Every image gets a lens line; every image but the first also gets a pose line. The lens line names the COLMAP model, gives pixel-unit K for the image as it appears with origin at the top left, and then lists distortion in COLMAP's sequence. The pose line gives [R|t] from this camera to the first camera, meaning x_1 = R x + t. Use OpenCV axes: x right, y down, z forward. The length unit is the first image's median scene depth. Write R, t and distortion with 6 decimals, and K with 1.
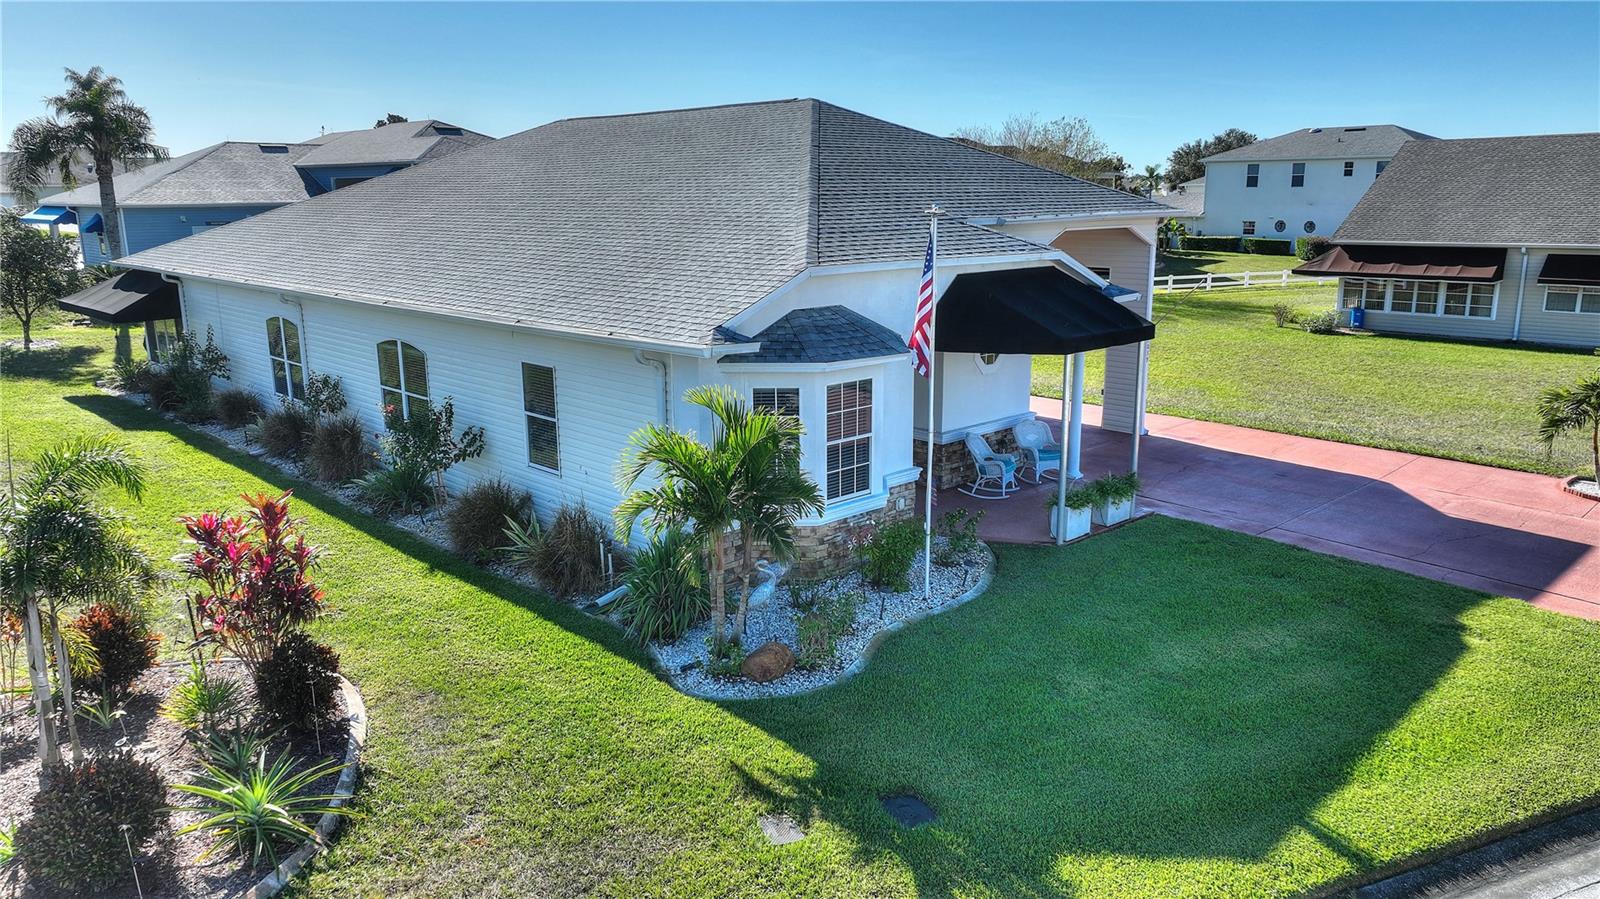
lens RADIAL K [[1120.2, 0, 805.1], [0, 1120.2, 449.6], [0, 0, 1]] dist [-0.003673, 0.026240]
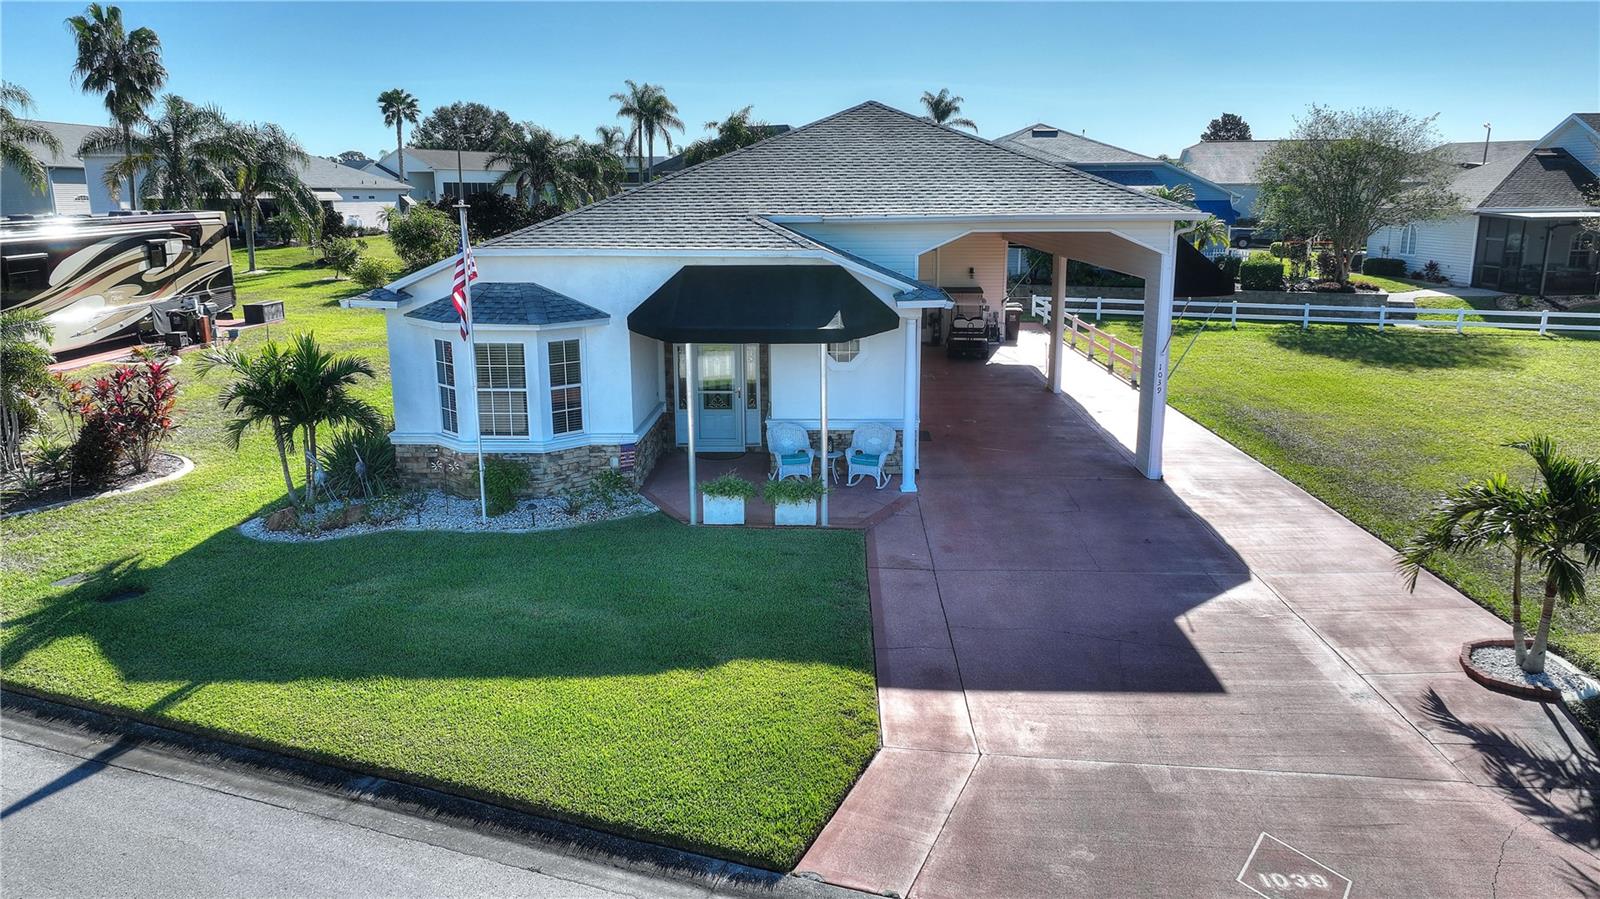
lens RADIAL K [[1120.2, 0, 805.1], [0, 1120.2, 449.6], [0, 0, 1]] dist [-0.003673, 0.026240]
pose [[0.699596, 0.161995, -0.695933, 1.131405], [-0.161198, 0.984635, 0.067151, -0.080552], [0.696118, 0.065205, 0.714960, 0.350029]]
